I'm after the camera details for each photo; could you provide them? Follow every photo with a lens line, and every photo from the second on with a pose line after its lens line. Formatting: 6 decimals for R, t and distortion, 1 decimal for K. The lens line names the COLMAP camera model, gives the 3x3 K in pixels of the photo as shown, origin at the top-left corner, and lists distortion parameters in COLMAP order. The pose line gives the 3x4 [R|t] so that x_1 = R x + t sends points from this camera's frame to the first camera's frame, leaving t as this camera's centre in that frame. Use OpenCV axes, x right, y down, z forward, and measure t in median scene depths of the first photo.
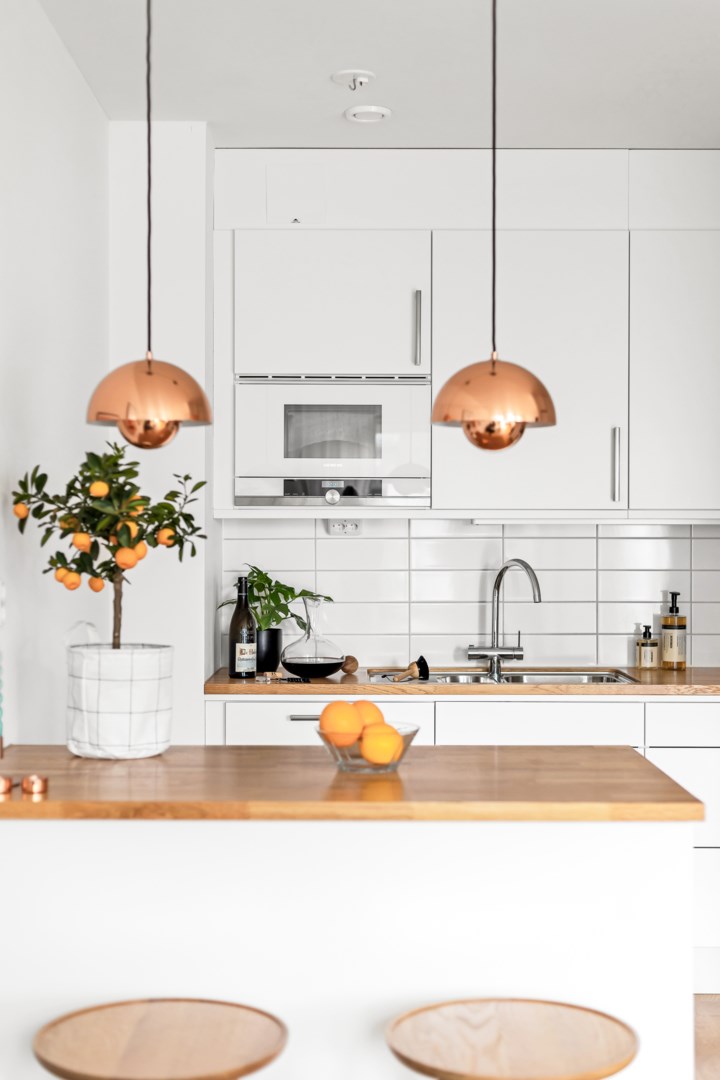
lens RADIAL K [[1563.5, 0, 360.5], [0, 1563.5, 530.4], [0, 0, 1]] dist [-0.006158, 0.000000]
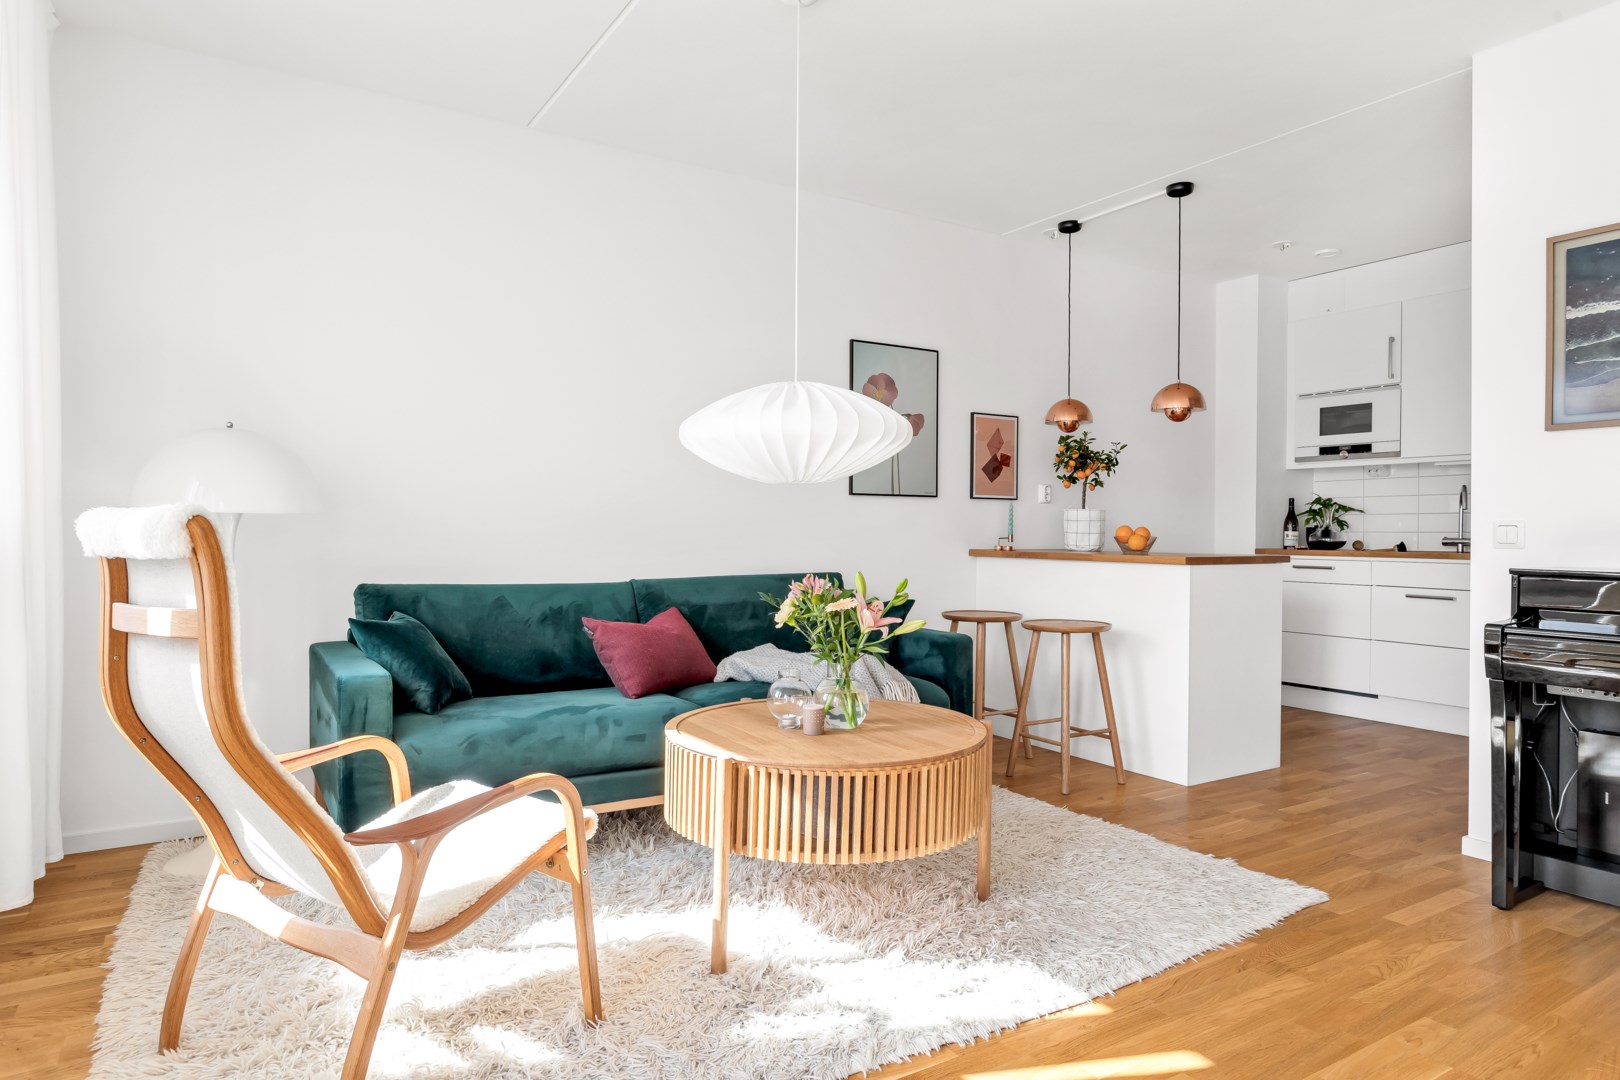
lens RADIAL K [[970.8, 0, 797.1], [0, 970.8, 537.3], [0, 0, 1]] dist [-0.014962, 0.007210]
pose [[0.521580, 0.008023, -0.853165, 0.612952], [-0.002524, 0.999966, 0.007860, 0.068237], [0.853199, -0.001946, 0.521582, -0.159252]]
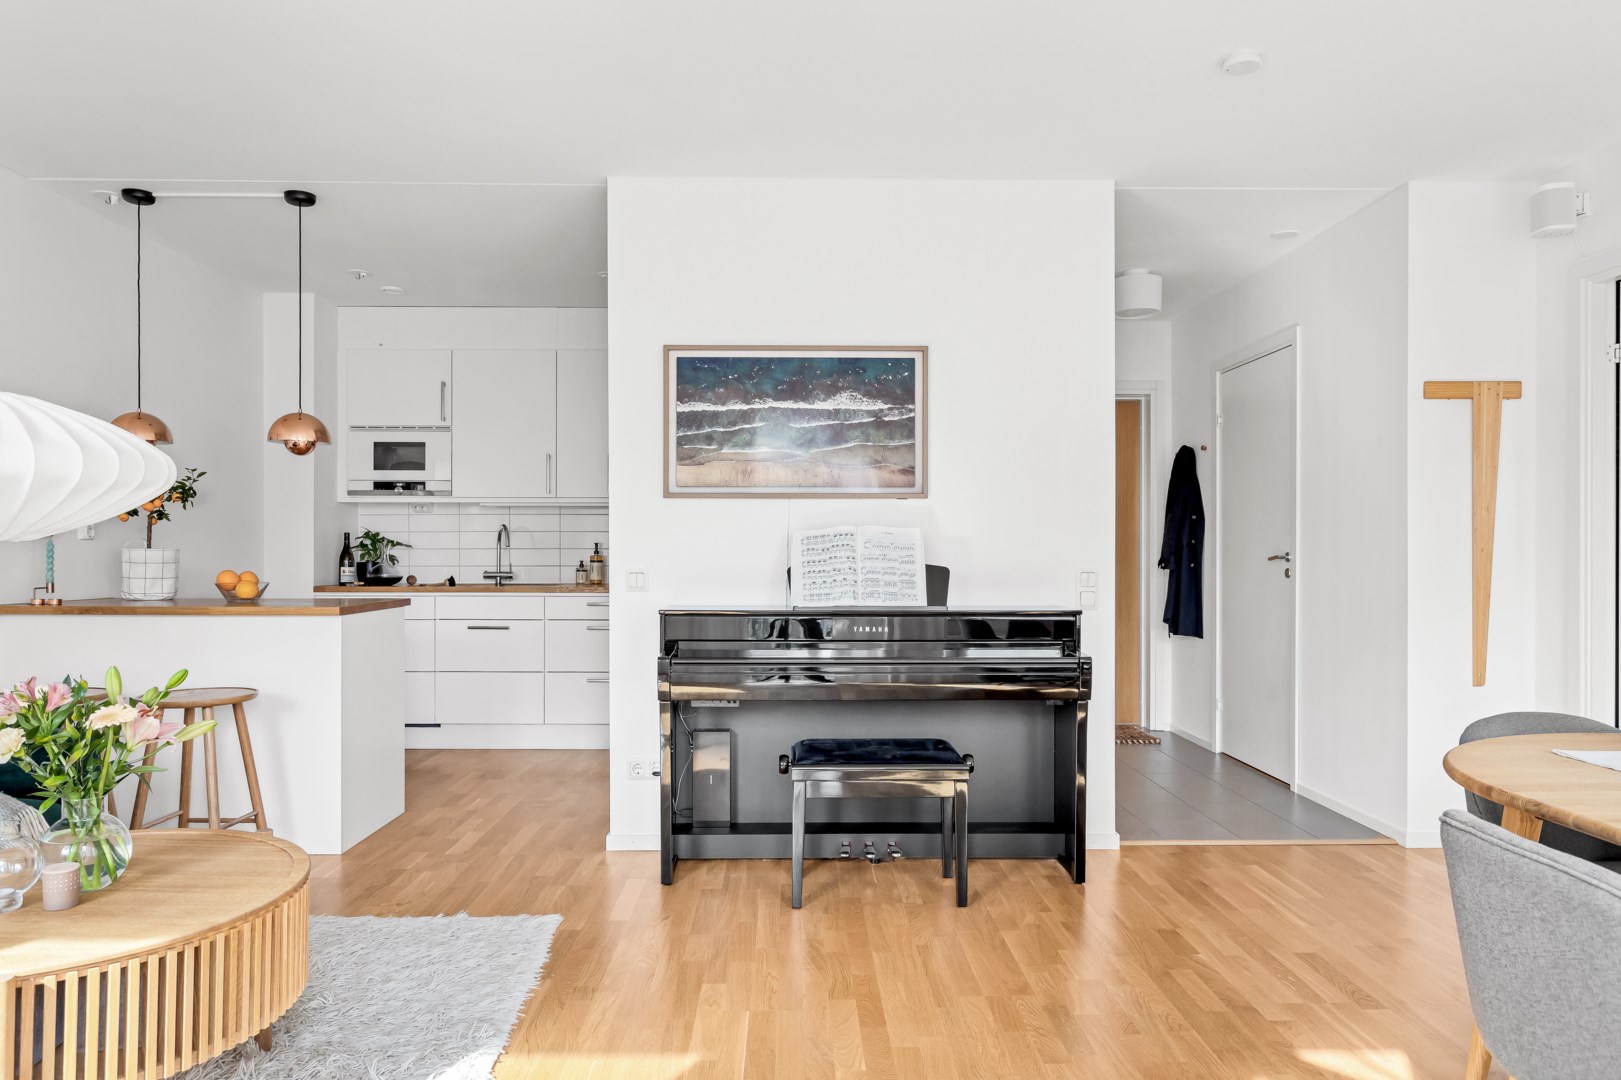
lens RADIAL K [[1051.5, 0, 812.0], [0, 1051.5, 553.7], [0, 0, 1]] dist [-0.008195, 0.007238]
pose [[0.999910, 0.000170, 0.013378, 0.452970], [-0.000273, 0.999971, 0.007630, 0.043721], [-0.013377, -0.007633, 0.999881, -0.270943]]
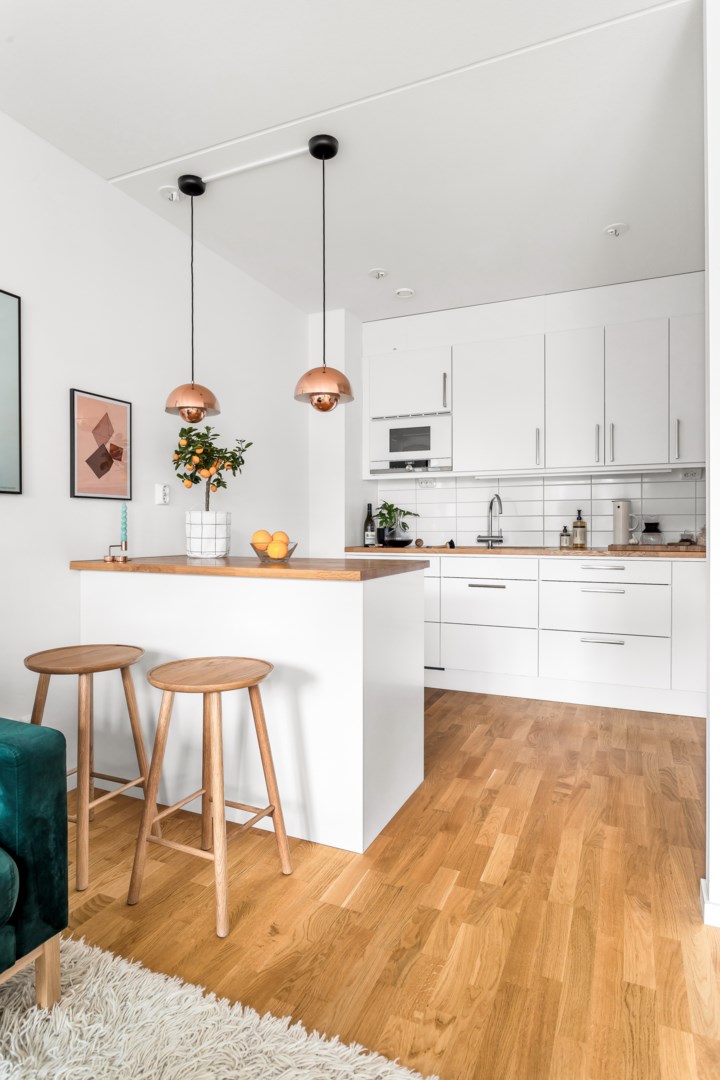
lens RADIAL K [[609.9, 0, 357.9], [0, 609.9, 531.1], [0, 0, 1]] dist [-0.015301, 0.006294]
pose [[0.911177, -0.001633, -0.412012, 0.271269], [0.005324, 0.999955, 0.007812, 0.060754], [0.411981, -0.009312, 0.911145, 0.158199]]
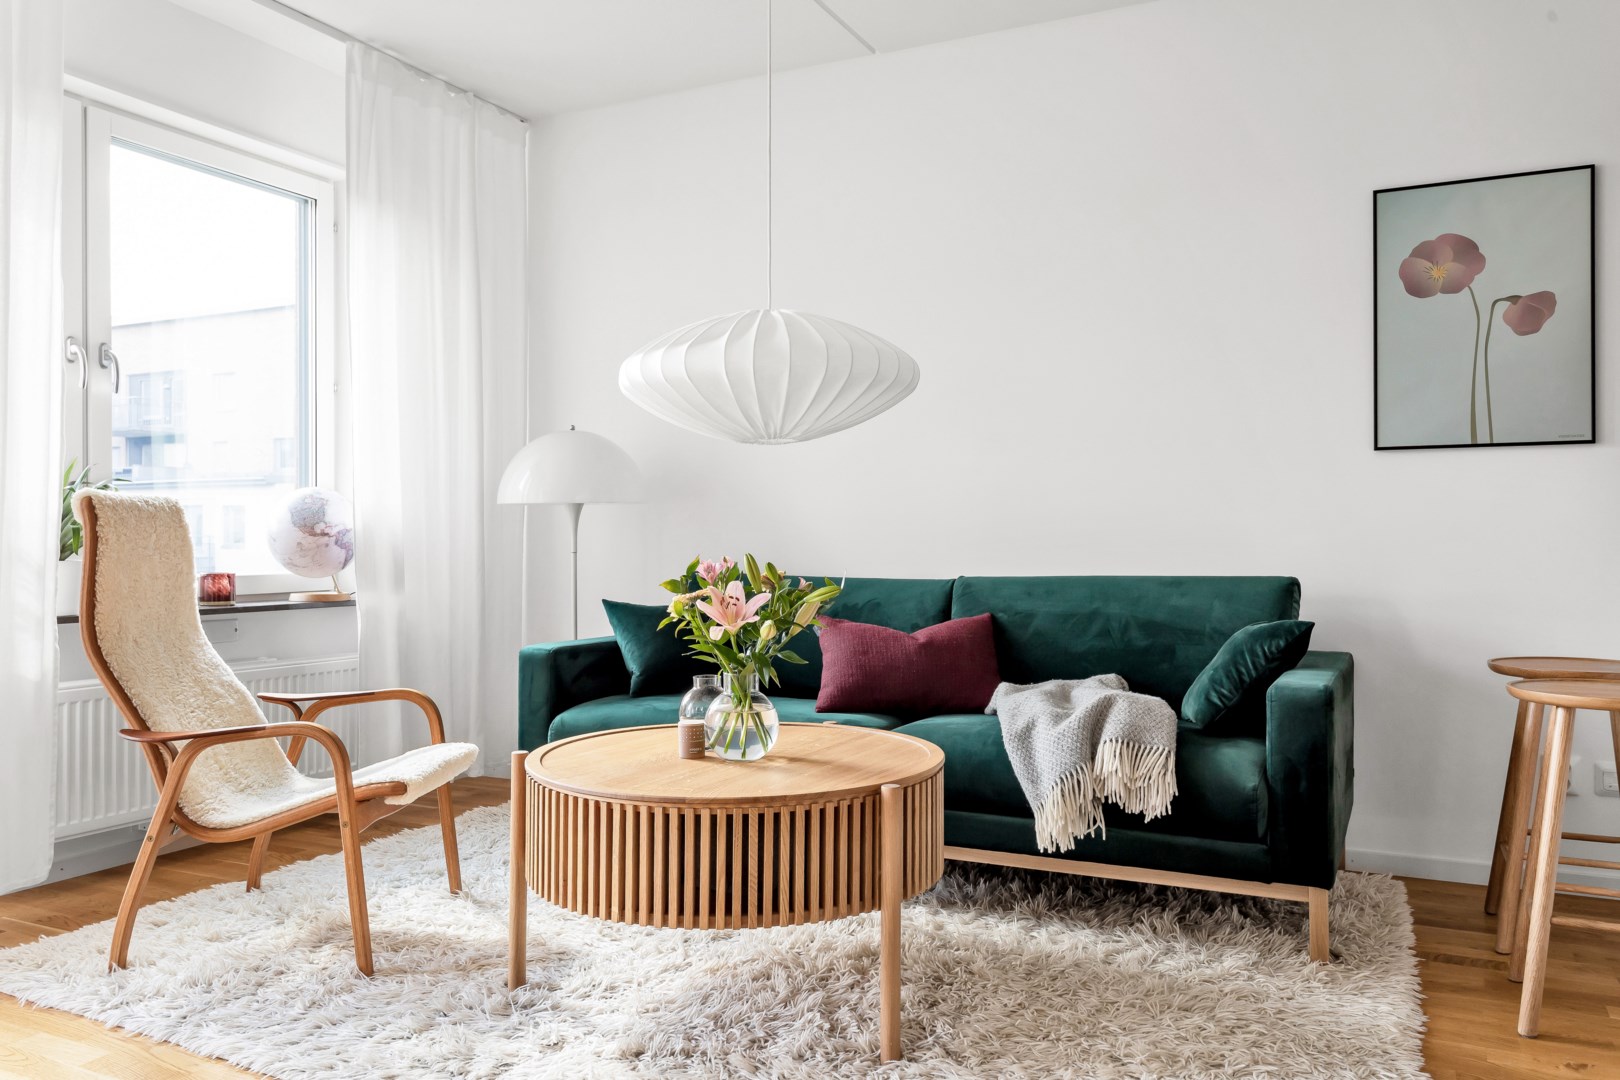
lens RADIAL K [[1213.1, 0, 819.6], [0, 1213.1, 540.1], [0, 0, 1]] dist [0.001948, 0.008664]
pose [[-0.440824, -0.000693, -0.897593, 0.611566], [0.003664, 0.999990, -0.002571, 0.086761], [0.897586, -0.004422, -0.440817, 0.383014]]
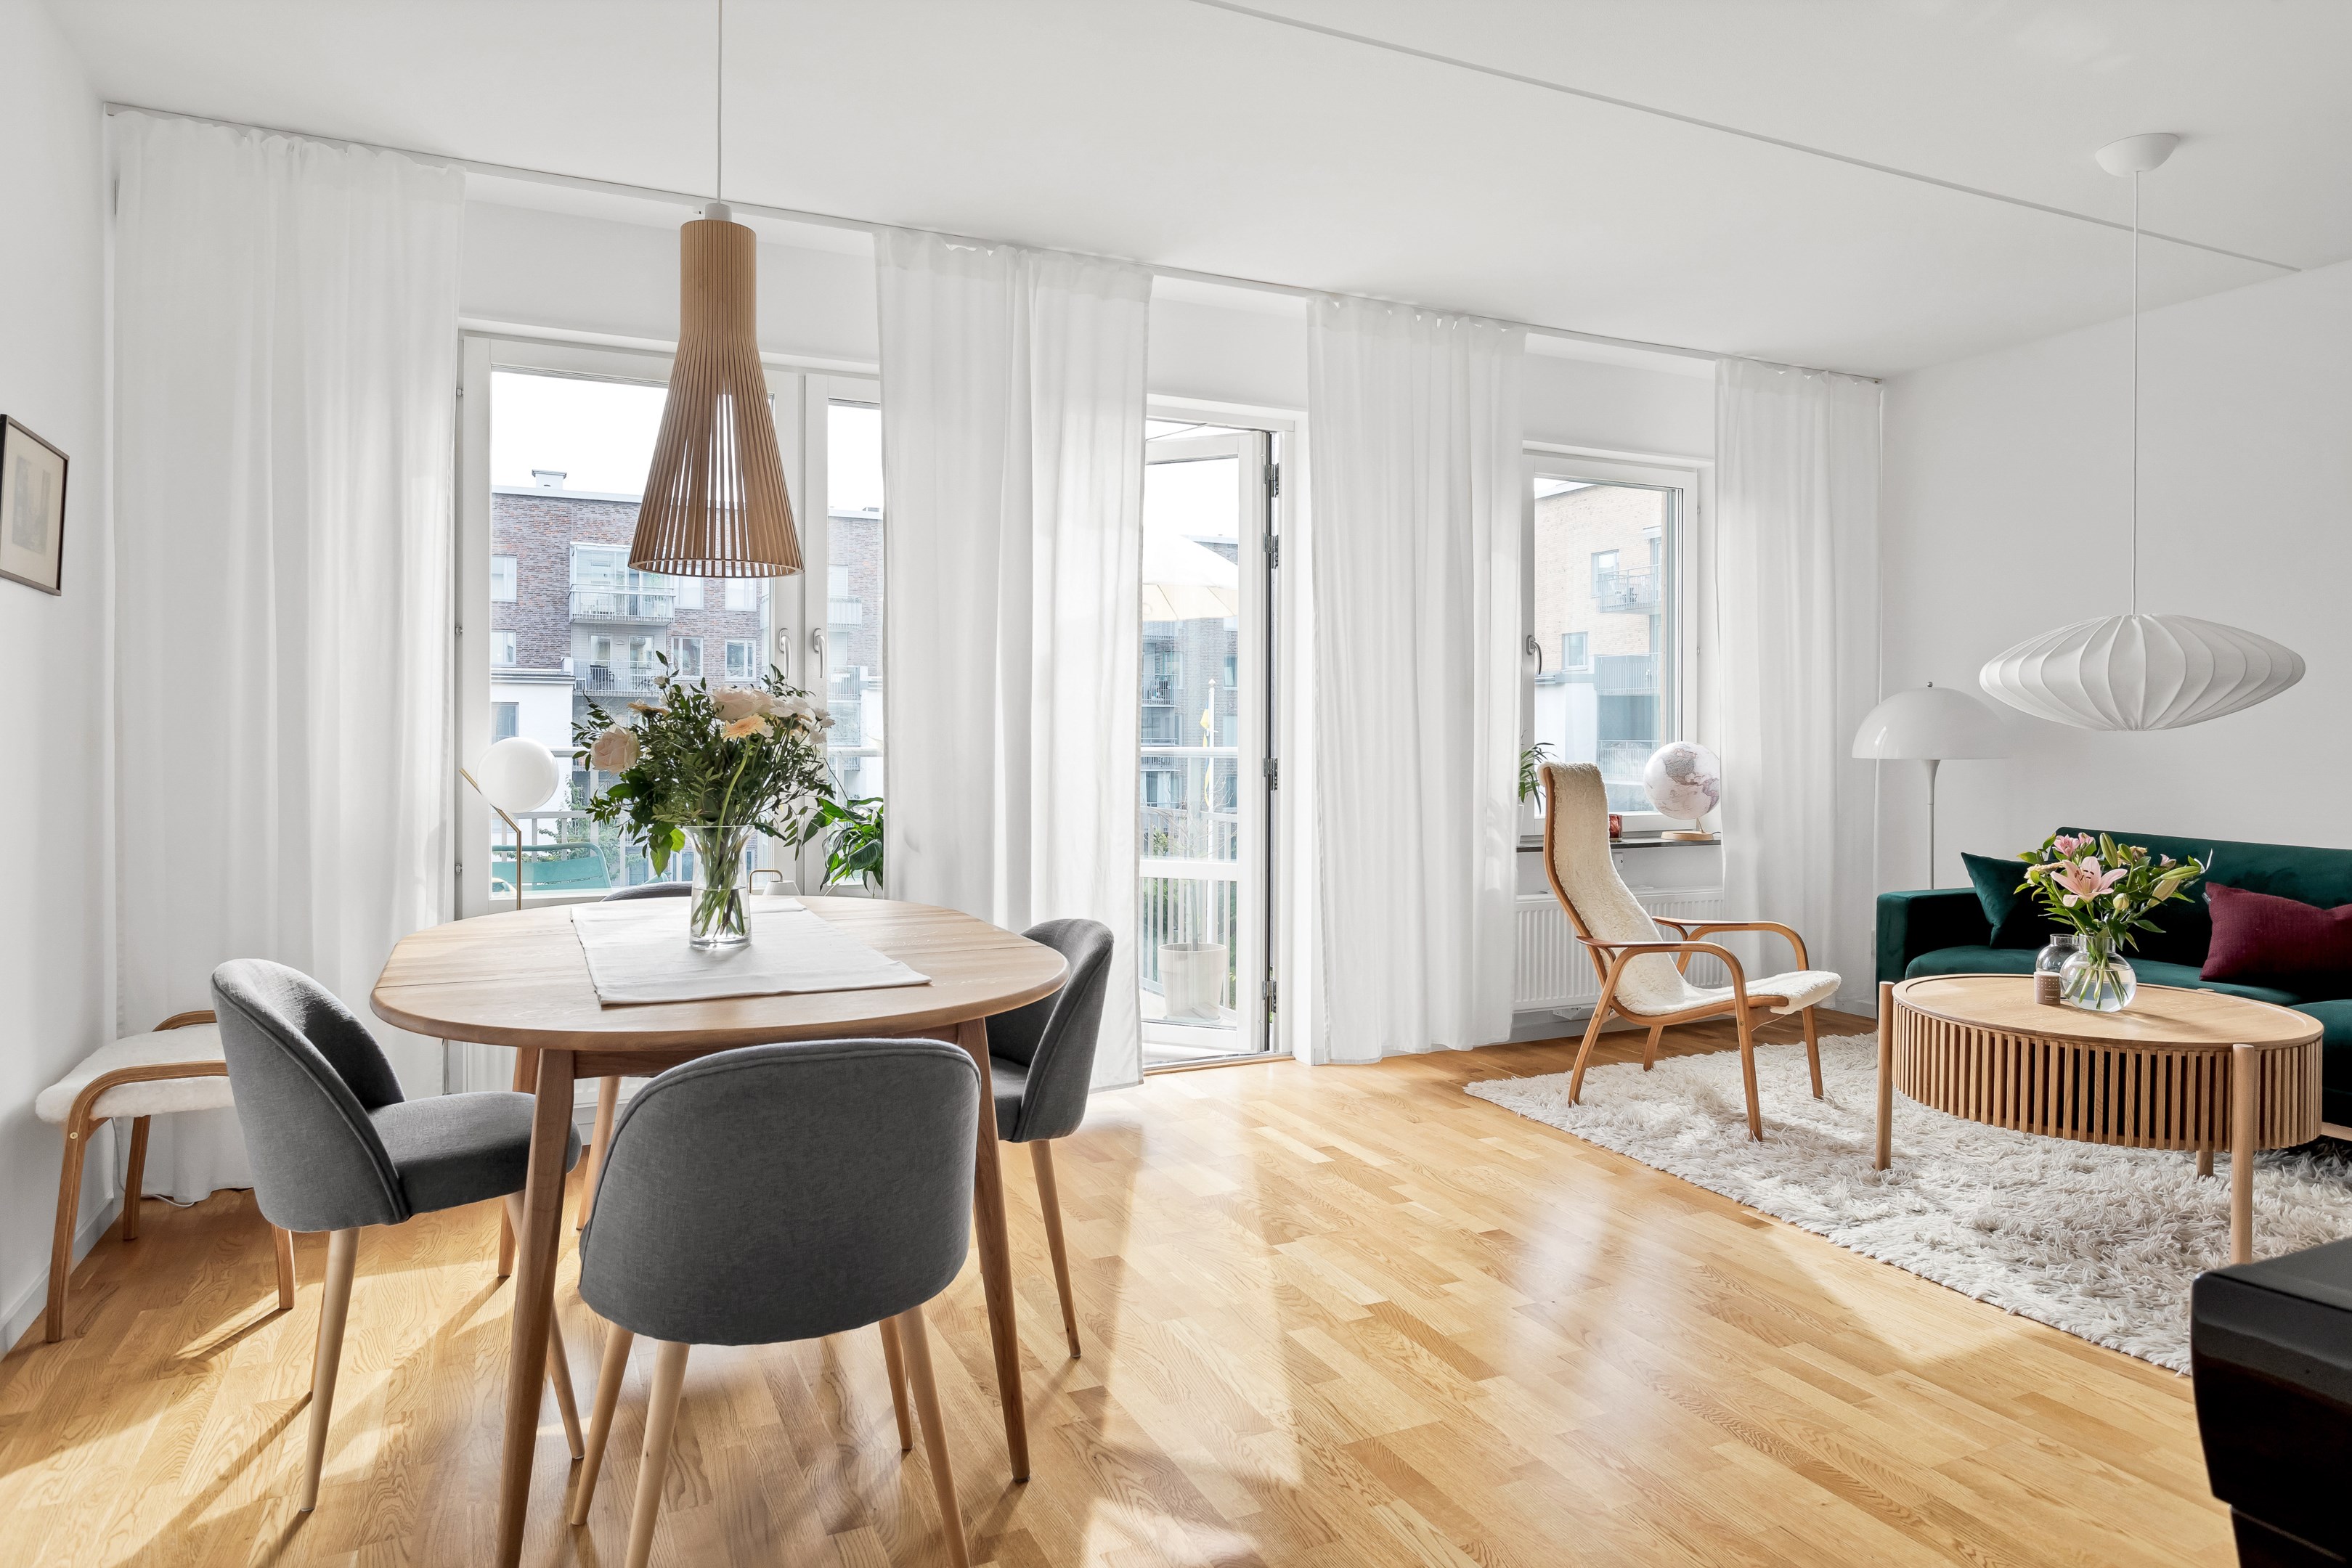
lens RADIAL K [[1430.6, 0, 1165.4], [0, 1430.6, 751.0], [0, 0, 1]] dist [-0.008019, 0.007359]
pose [[-0.908529, 0.001551, -0.417819, 0.864542], [-0.001049, 0.999981, 0.005995, 0.048556], [0.417820, 0.005885, -0.908511, 0.565496]]
